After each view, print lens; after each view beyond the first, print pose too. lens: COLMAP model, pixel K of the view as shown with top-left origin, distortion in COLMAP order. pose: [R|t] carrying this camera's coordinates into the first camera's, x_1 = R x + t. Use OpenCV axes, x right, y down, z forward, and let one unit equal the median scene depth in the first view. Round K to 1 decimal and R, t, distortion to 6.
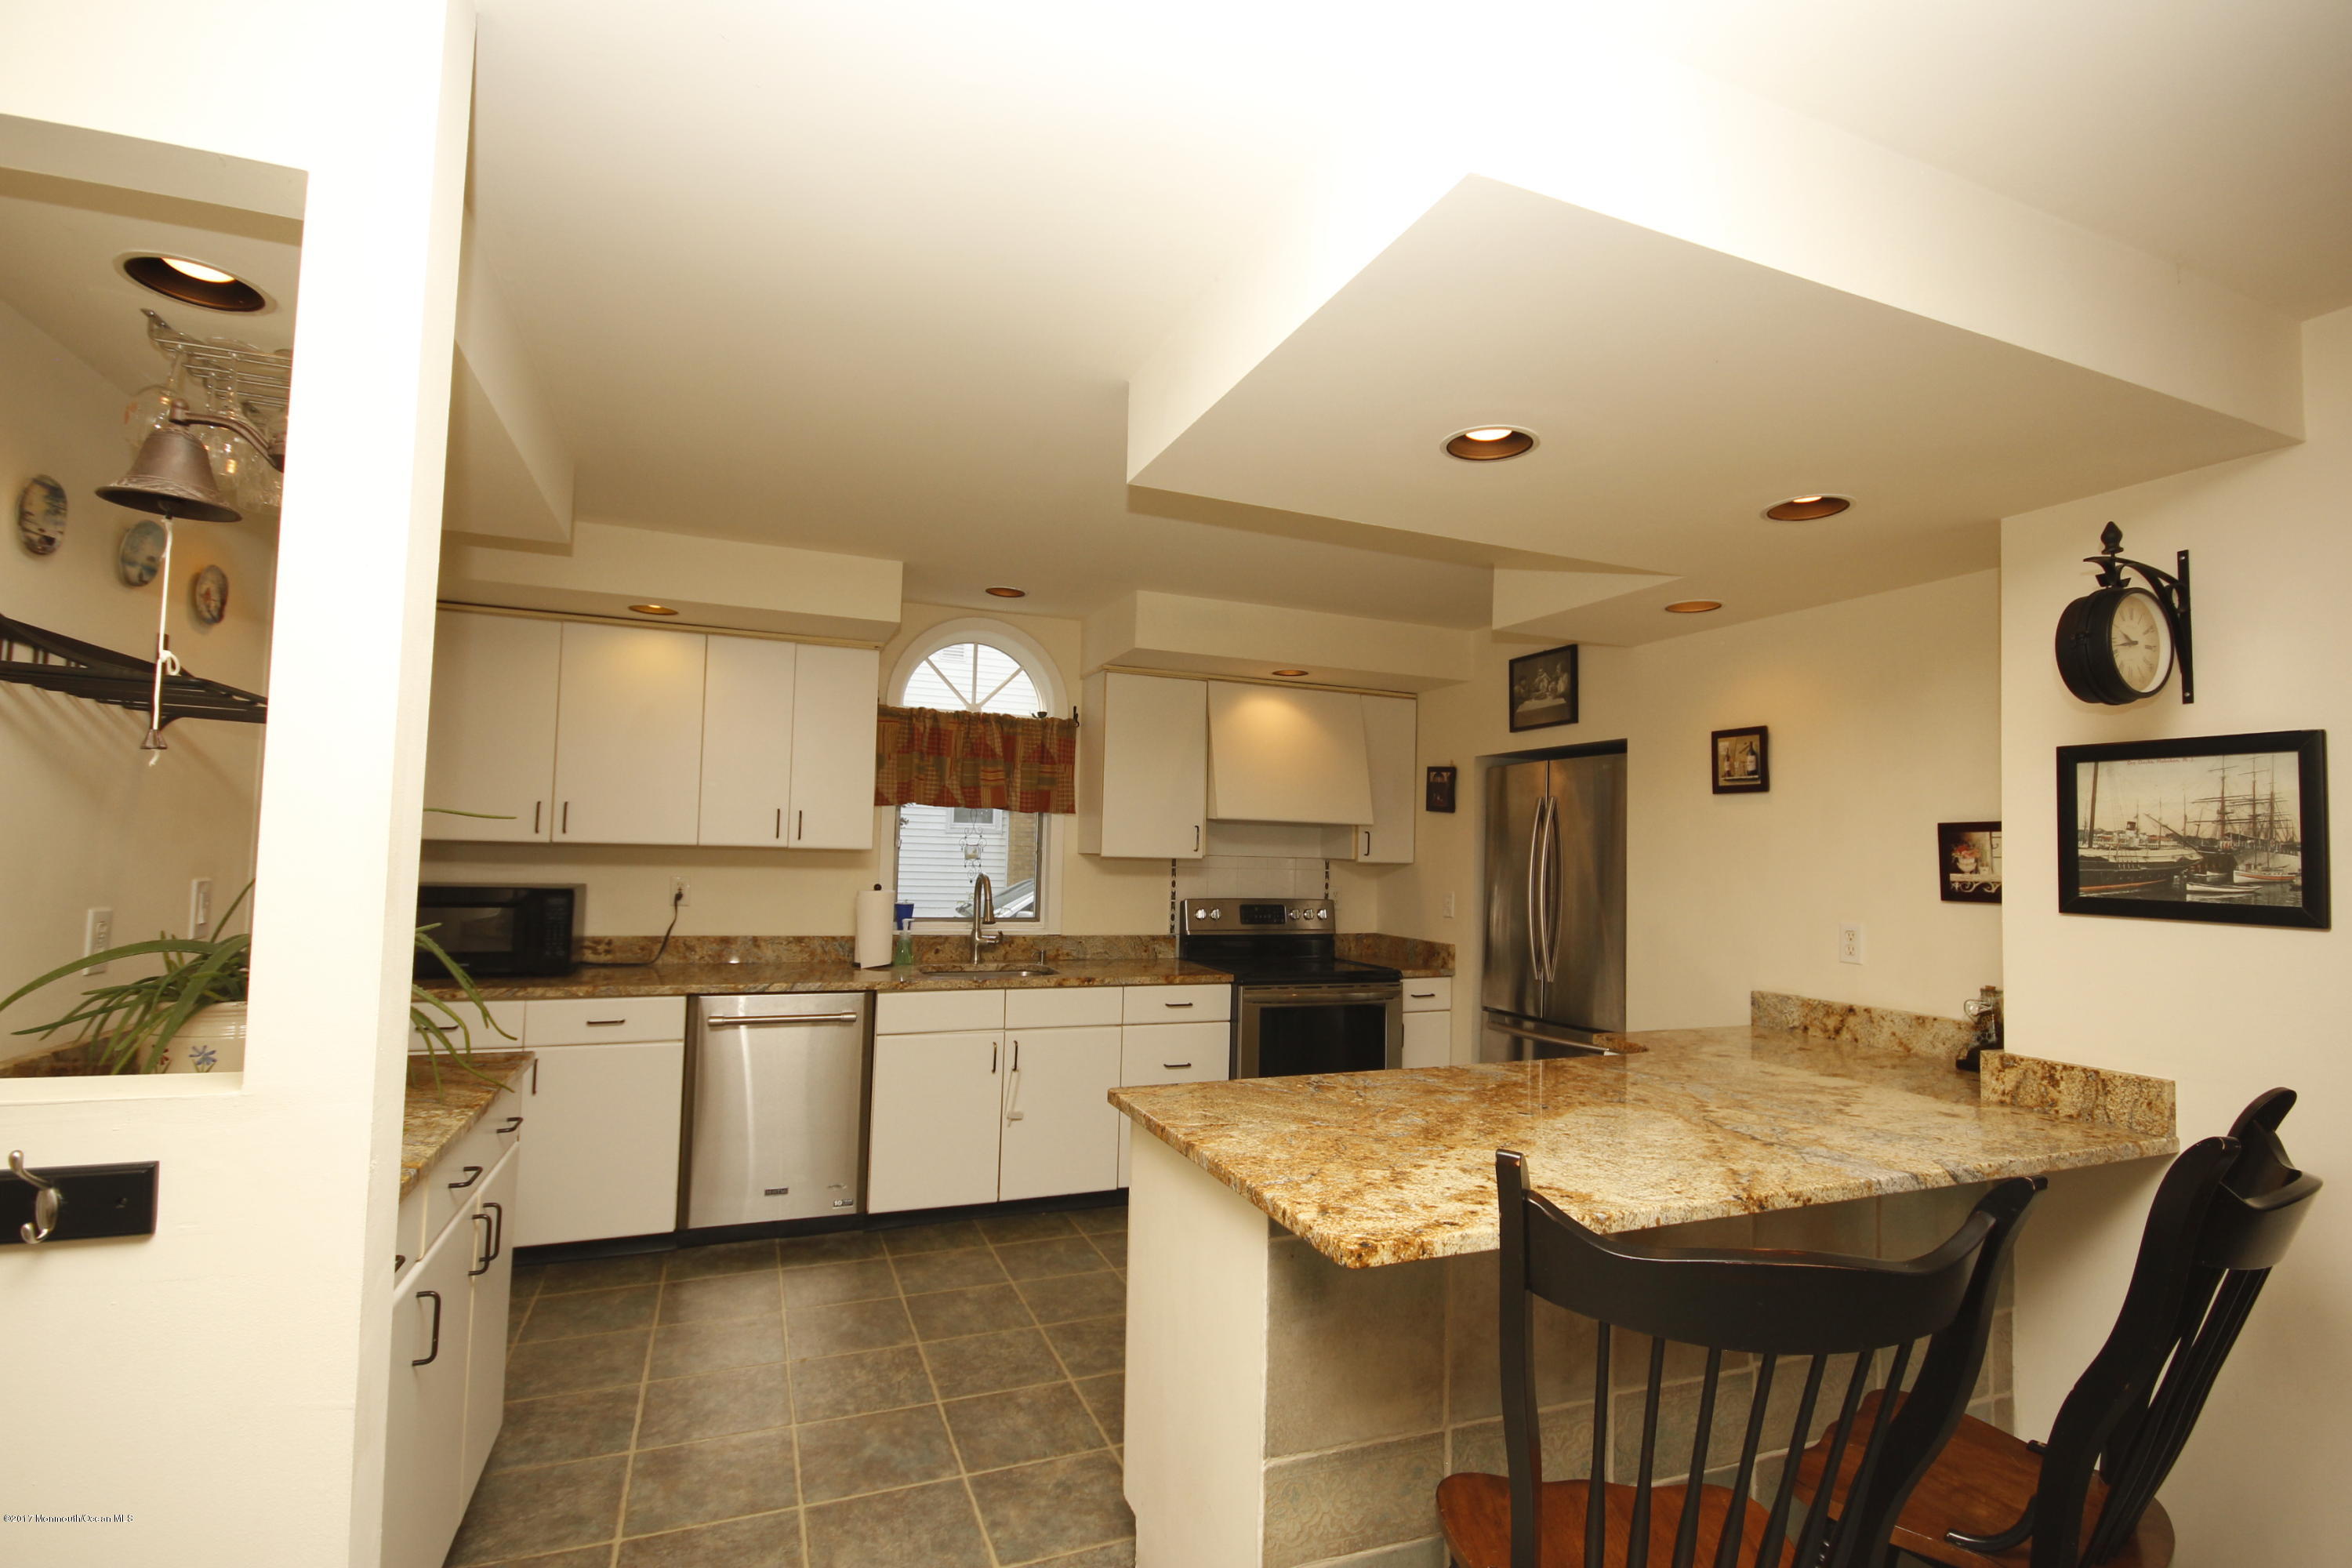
lens RADIAL K [[1089.8, 0, 1178.3], [0, 1089.8, 802.3], [0, 0, 1]] dist [0.001458, 0.000309]
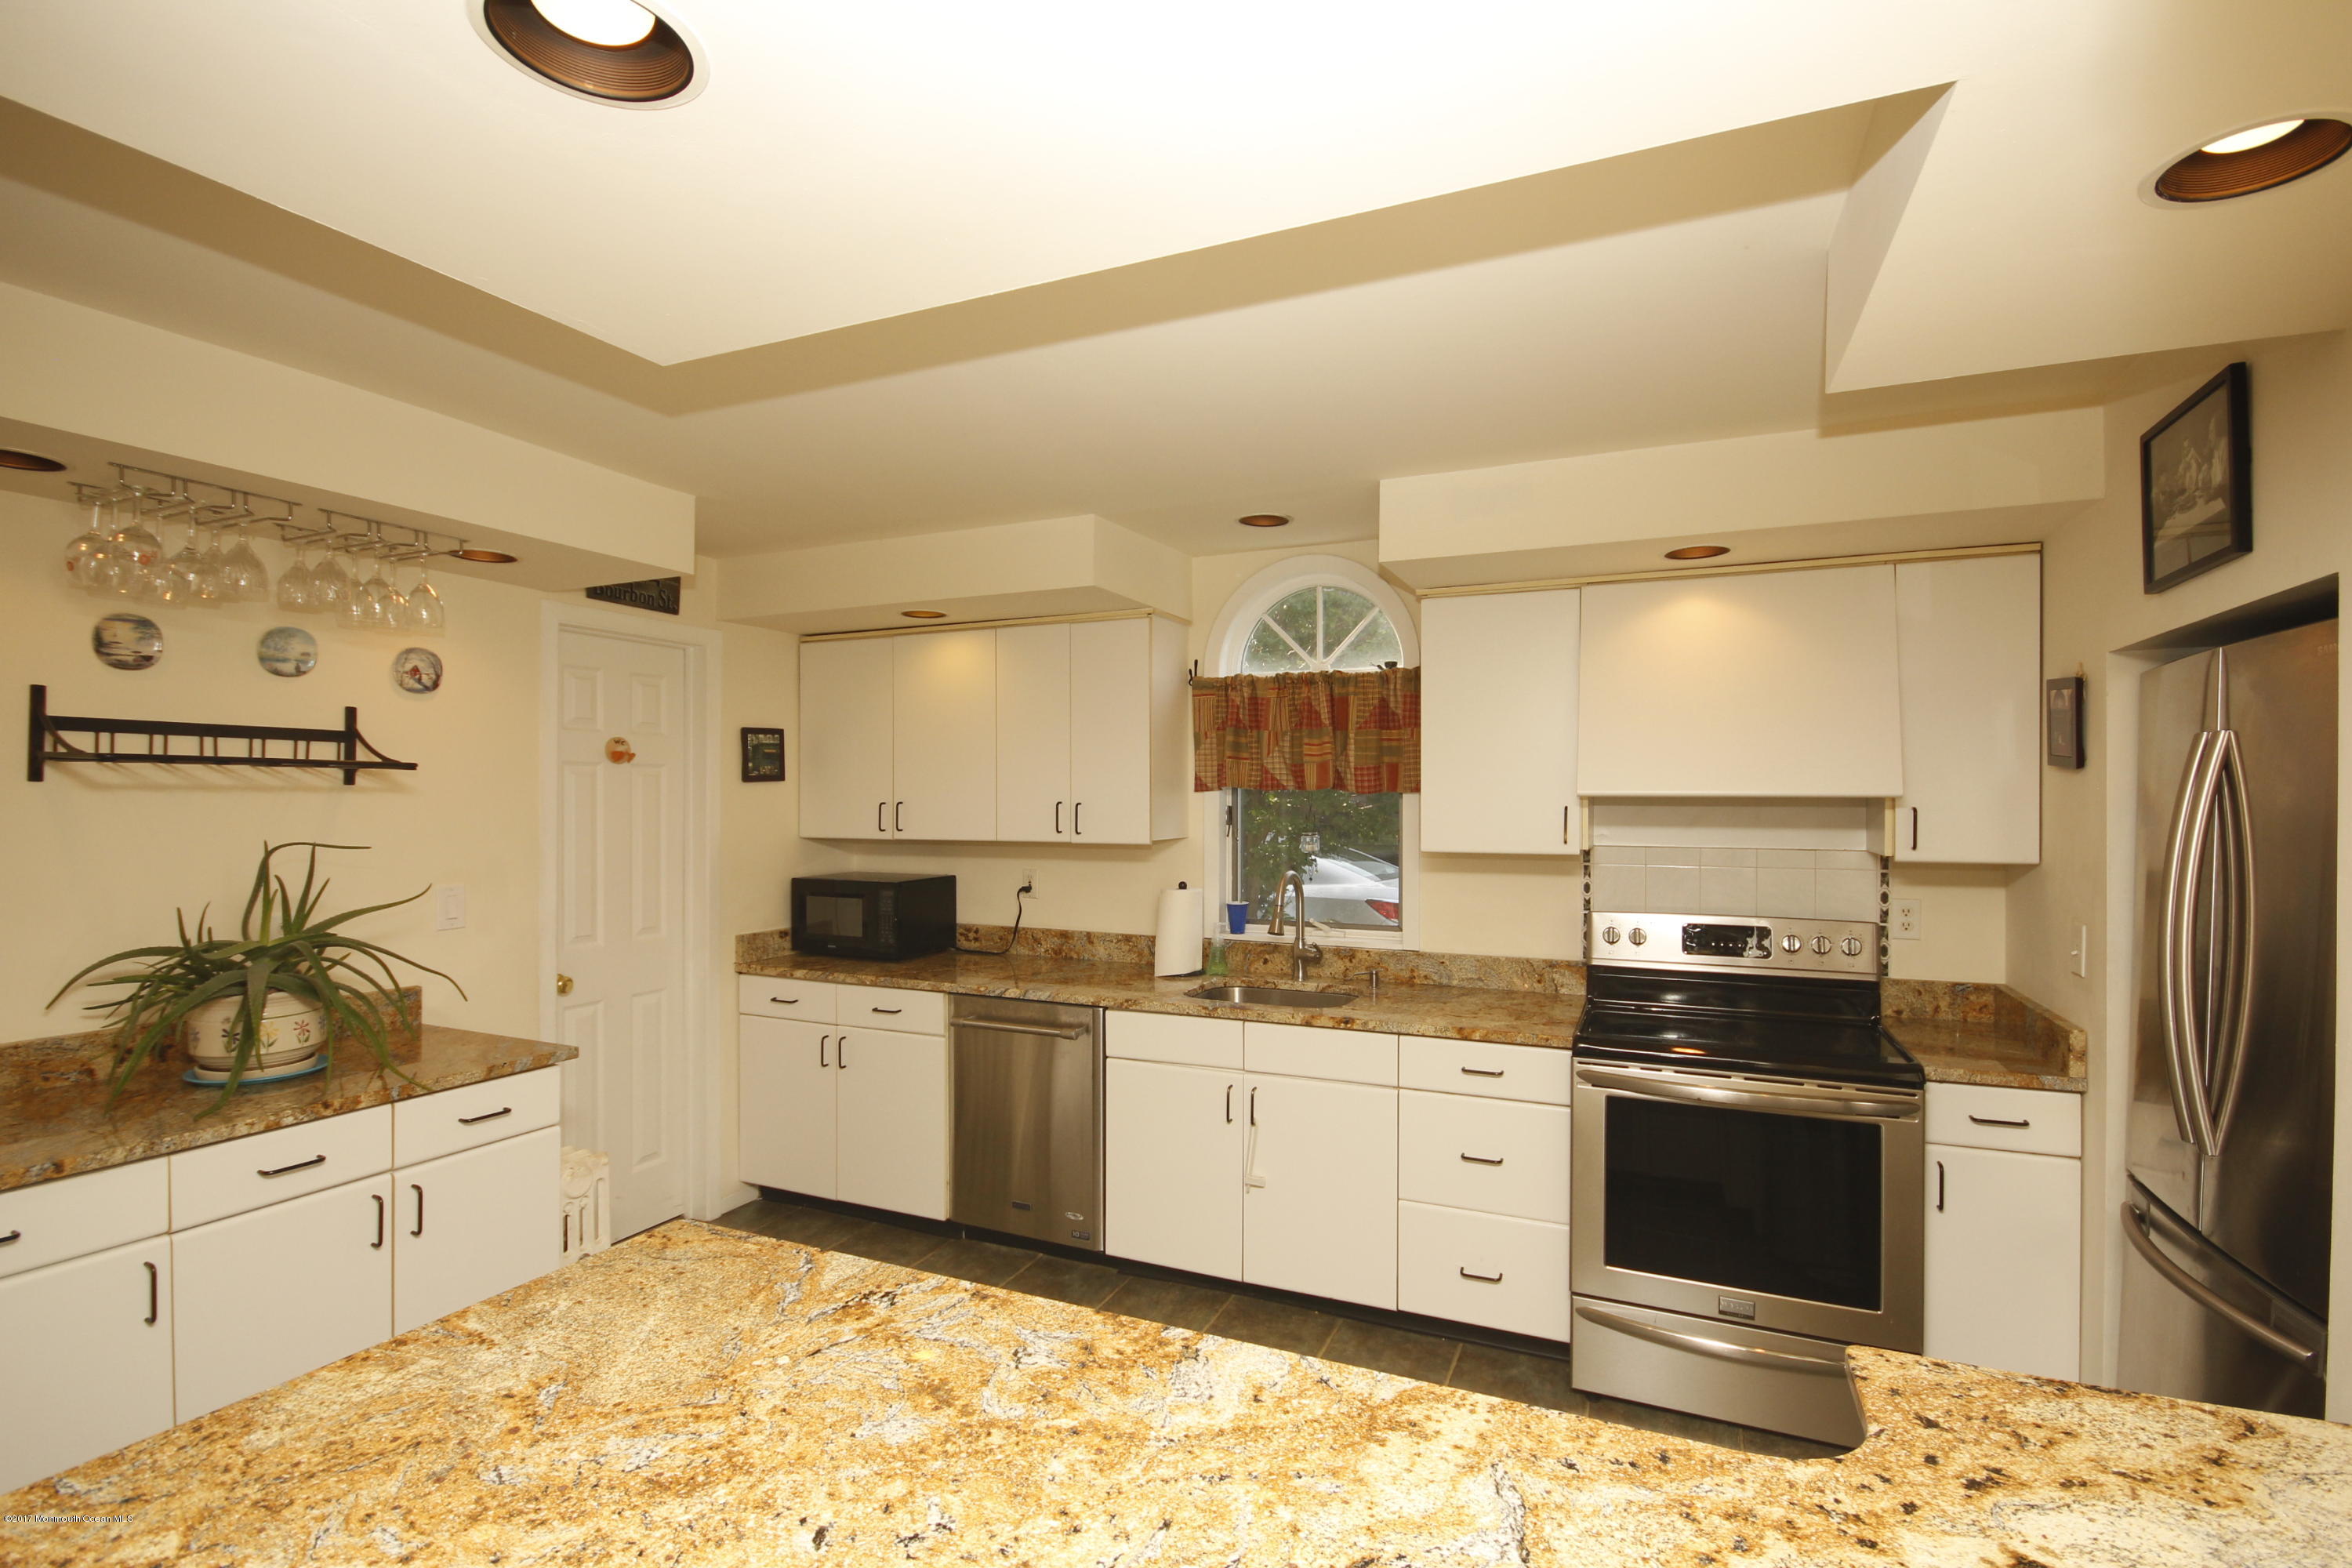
lens RADIAL K [[1075.4, 0, 1179.5], [0, 1075.4, 799.2], [0, 0, 1]] dist [-0.000742, -0.012675]
pose [[0.692848, -0.025029, -0.720649, 0.448758], [0.049837, 0.998670, 0.013229, -0.004187], [0.719359, -0.045081, 0.693174, 0.504543]]
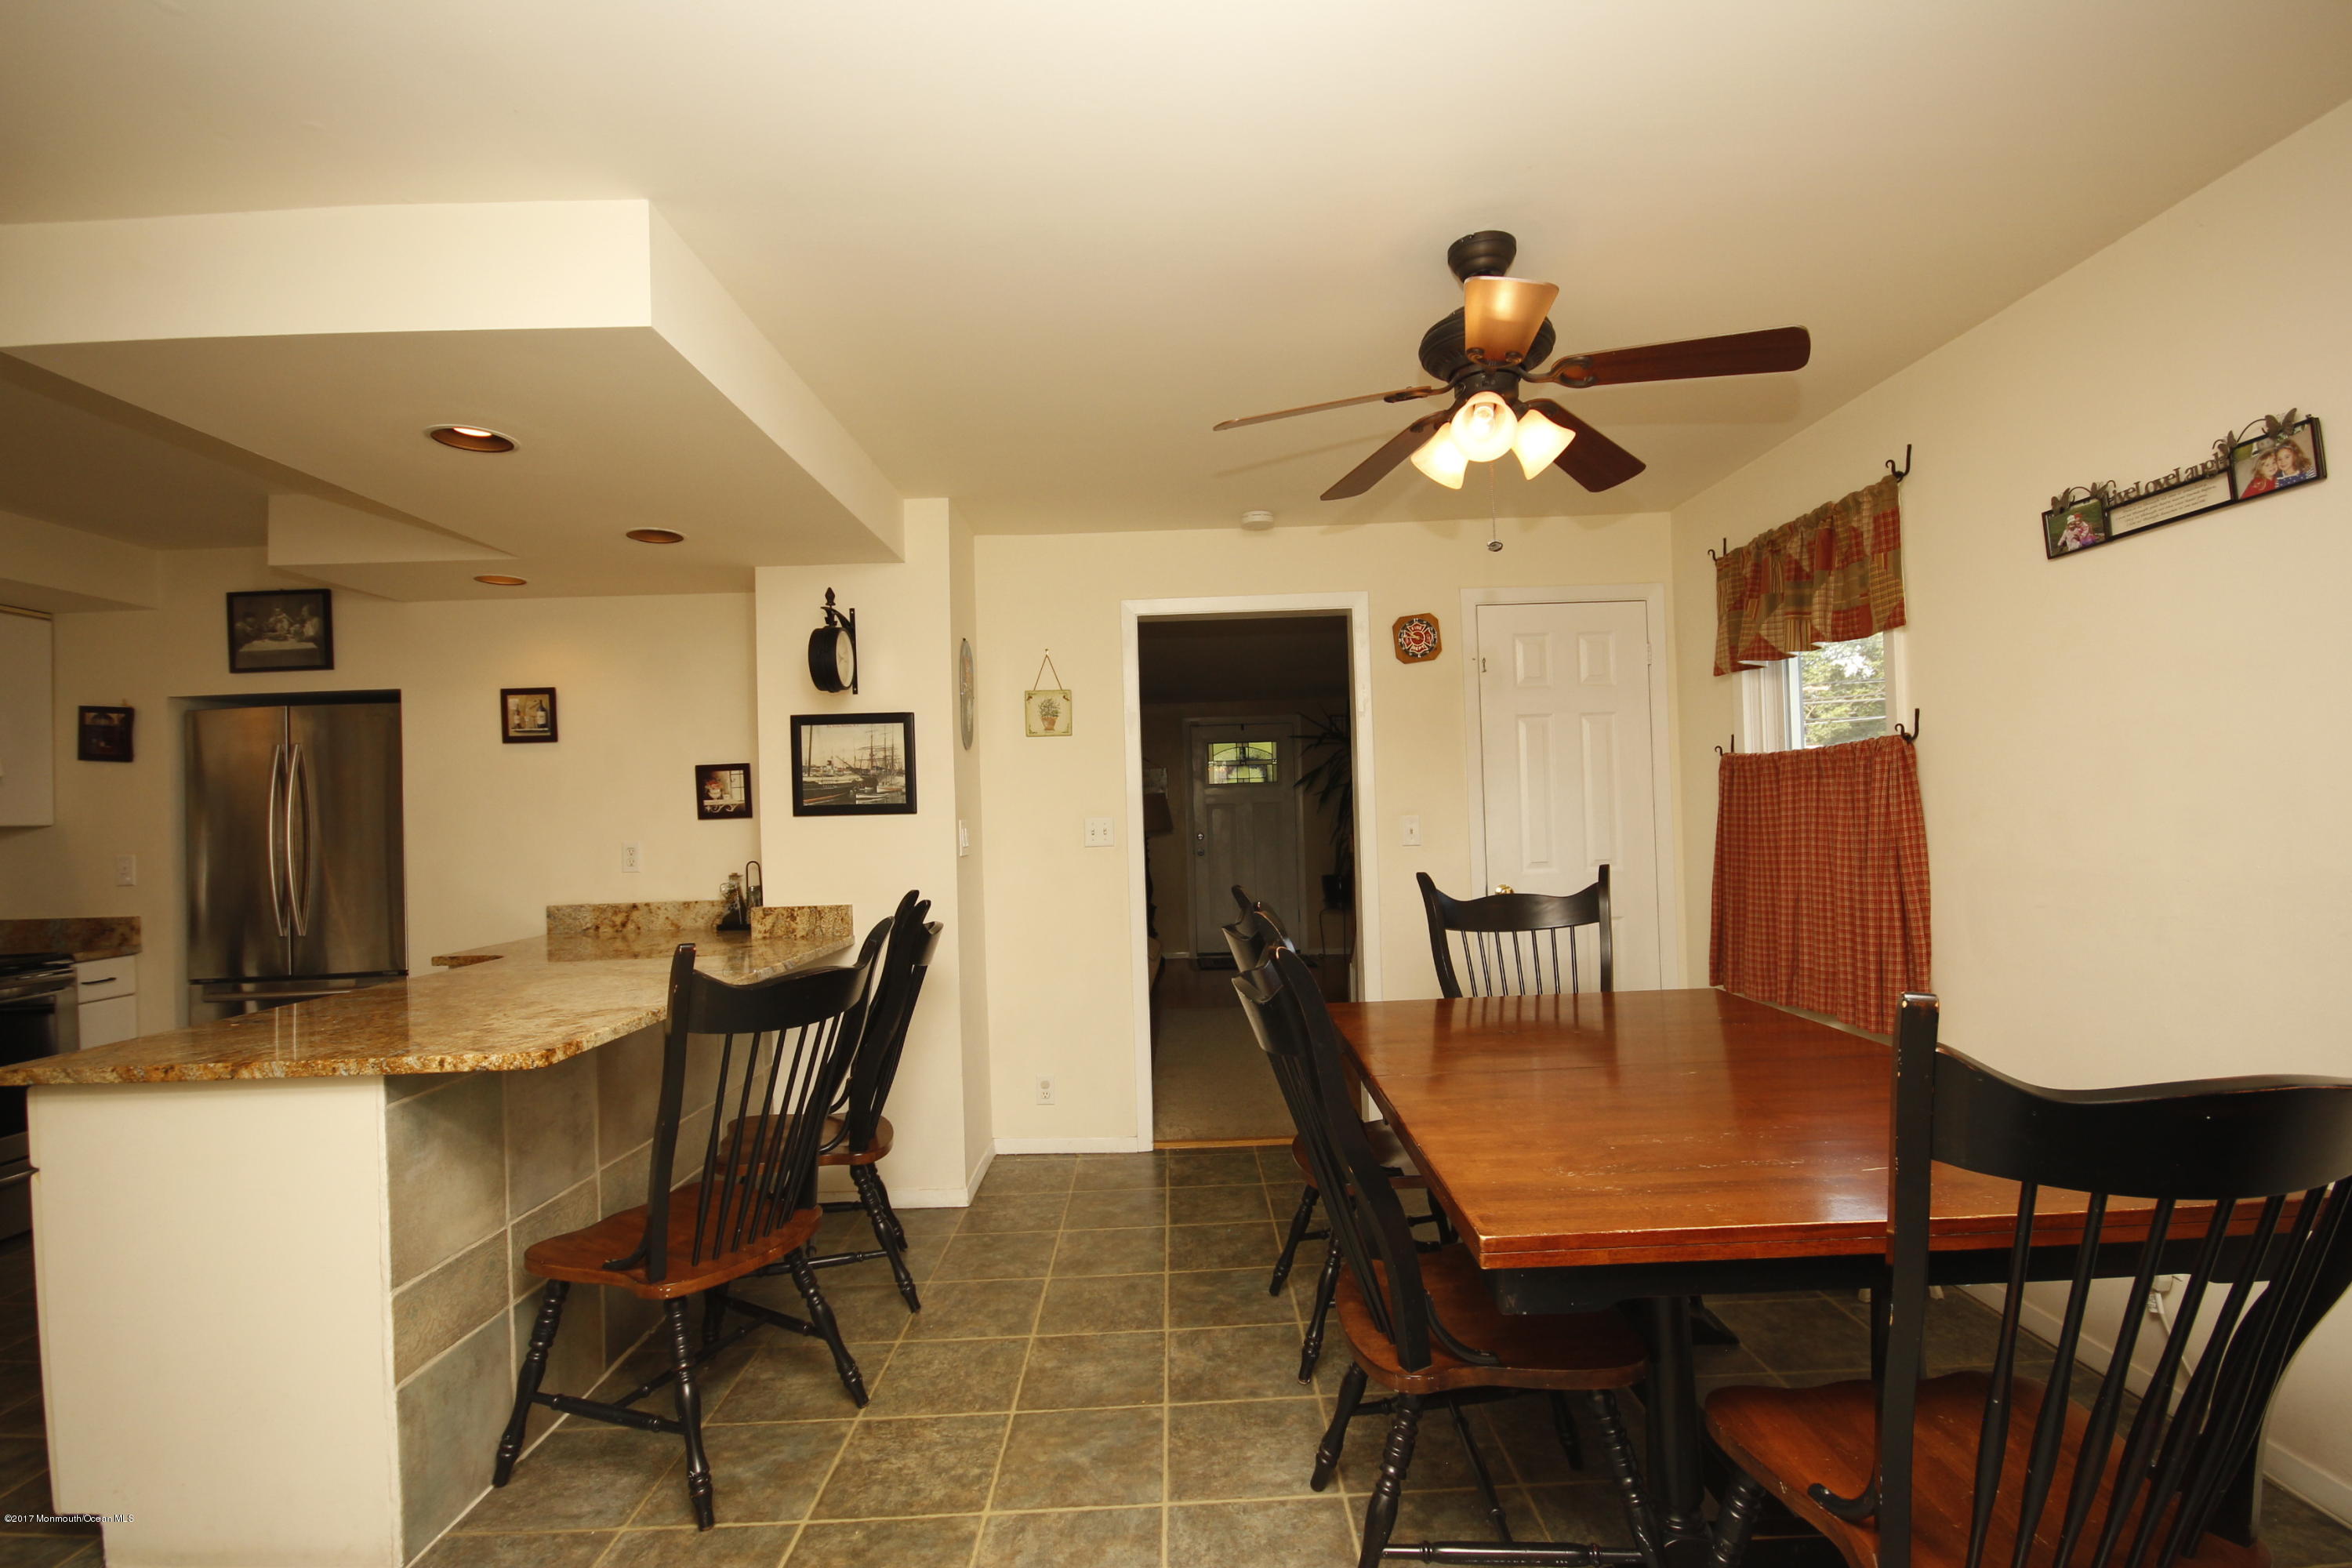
lens RADIAL K [[1076.2, 0, 1188.1], [0, 1076.2, 803.6], [0, 0, 1]] dist [0.016407, -0.012362]
pose [[0.371197, -0.028119, 0.928128, -0.313779], [-0.002743, 0.999504, 0.031378, 0.019039], [-0.928550, -0.014193, 0.370936, -0.102770]]
